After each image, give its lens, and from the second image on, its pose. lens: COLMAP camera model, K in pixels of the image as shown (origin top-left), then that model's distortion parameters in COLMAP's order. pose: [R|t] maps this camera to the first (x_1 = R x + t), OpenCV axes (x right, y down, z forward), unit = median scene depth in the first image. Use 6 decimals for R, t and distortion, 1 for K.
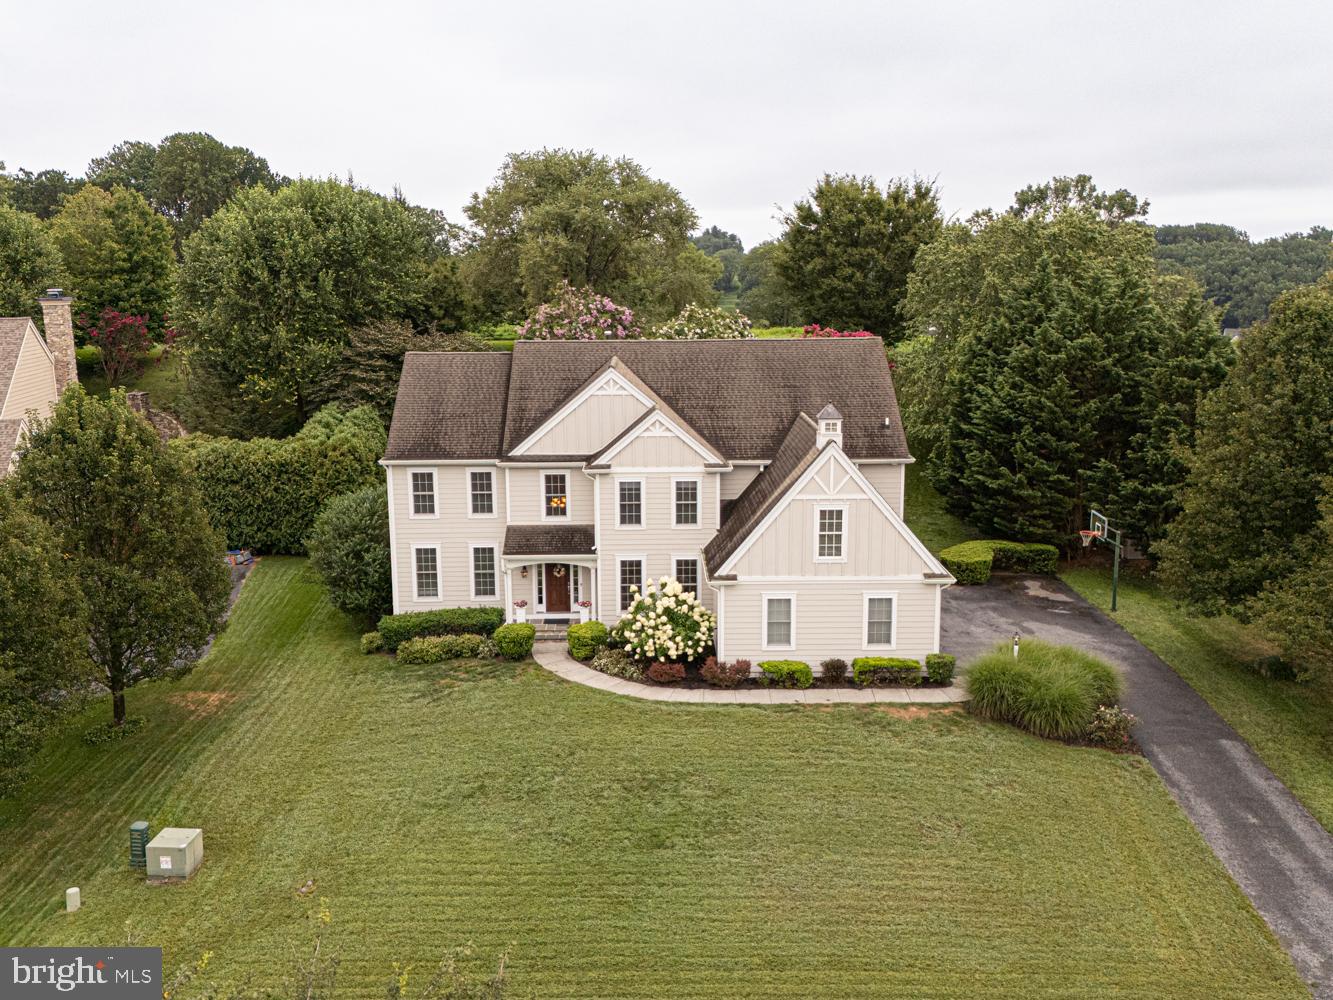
lens RADIAL K [[1161.0, 0, 663.9], [0, 1161.0, 495.1], [0, 0, 1]] dist [0.049895, 0.001092]
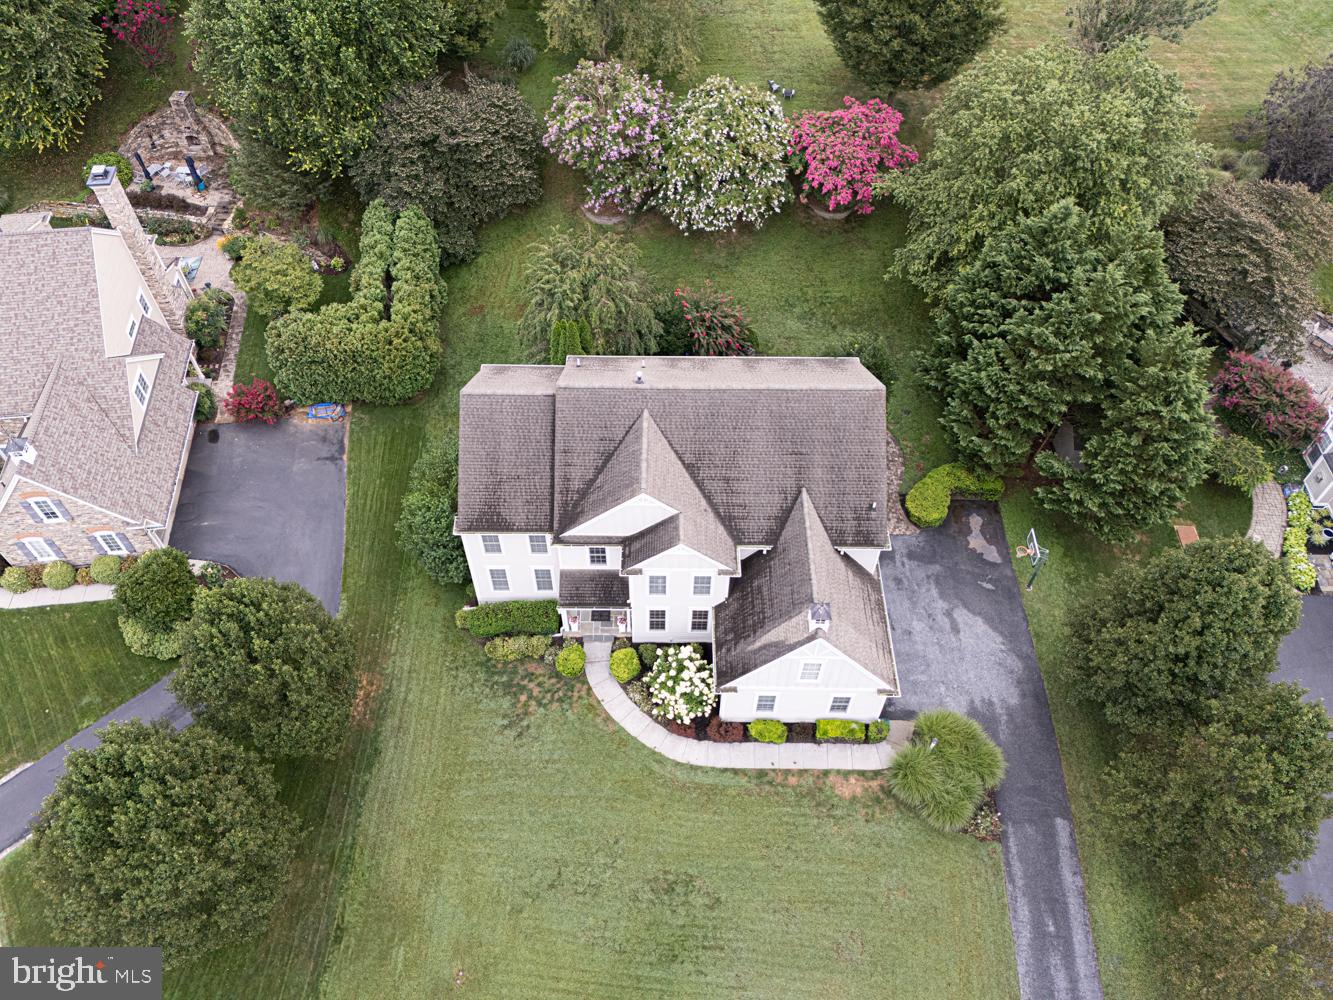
lens RADIAL K [[947.7, 0, 664.5], [0, 947.7, 470.7], [0, 0, 1]] dist [0.049527, -0.009356]
pose [[0.999625, 0.027053, -0.004220, -0.019797], [-0.018212, 0.772049, 0.635302, -0.714818], [0.020445, -0.634987, 0.772252, 0.272723]]
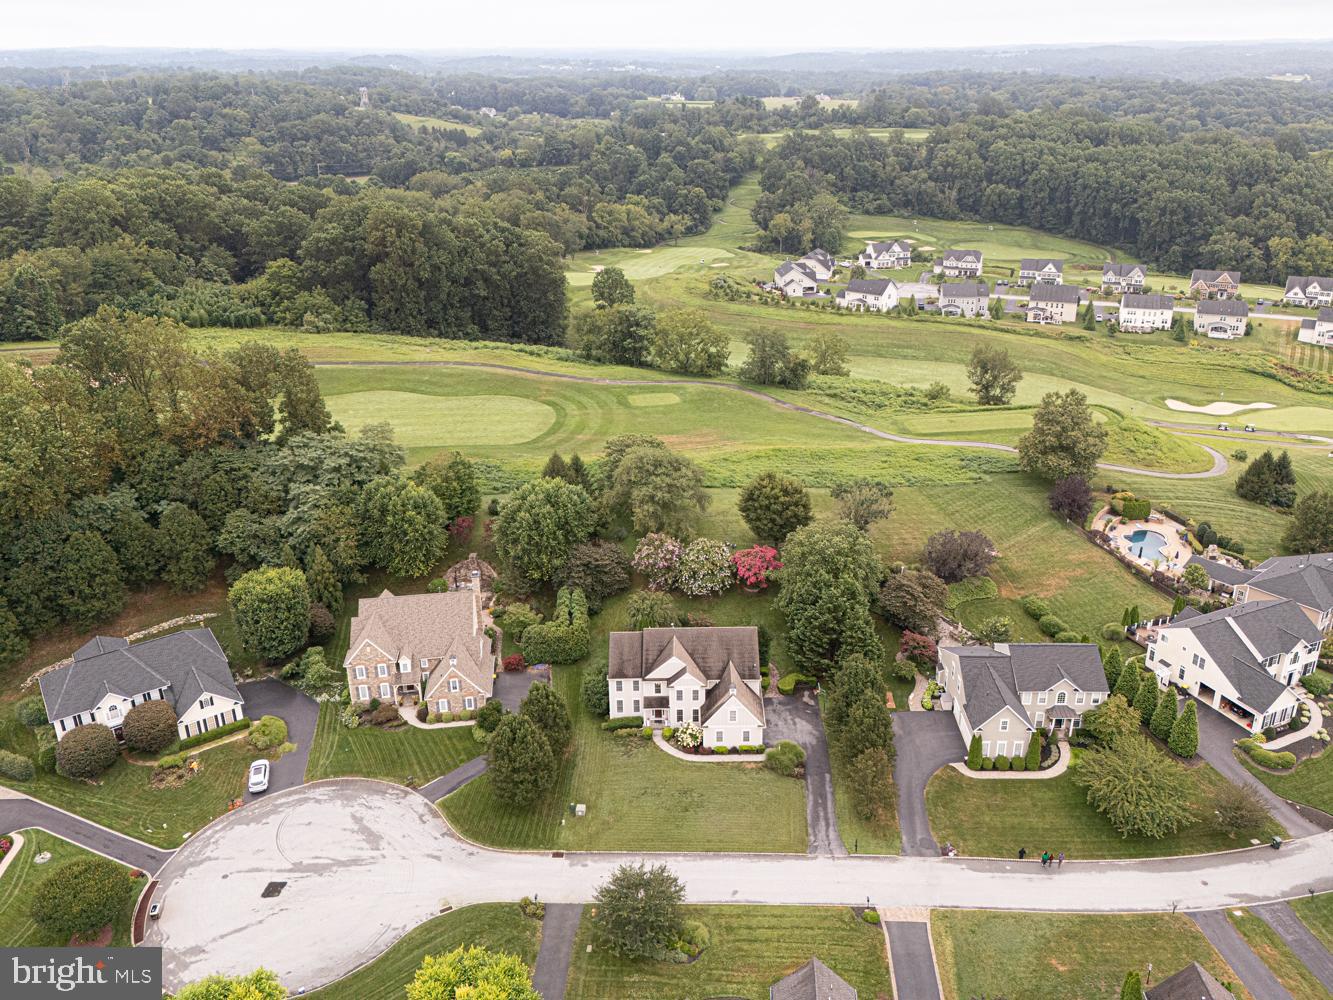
lens RADIAL K [[935.6, 0, 699.1], [0, 935.6, 460.0], [0, 0, 1]] dist [0.045170, -0.004609]
pose [[0.999993, 0.001399, -0.003374, 0.037390], [-0.000825, 0.986381, 0.164476, -1.124087], [0.003558, -0.164472, 0.986375, -1.633304]]
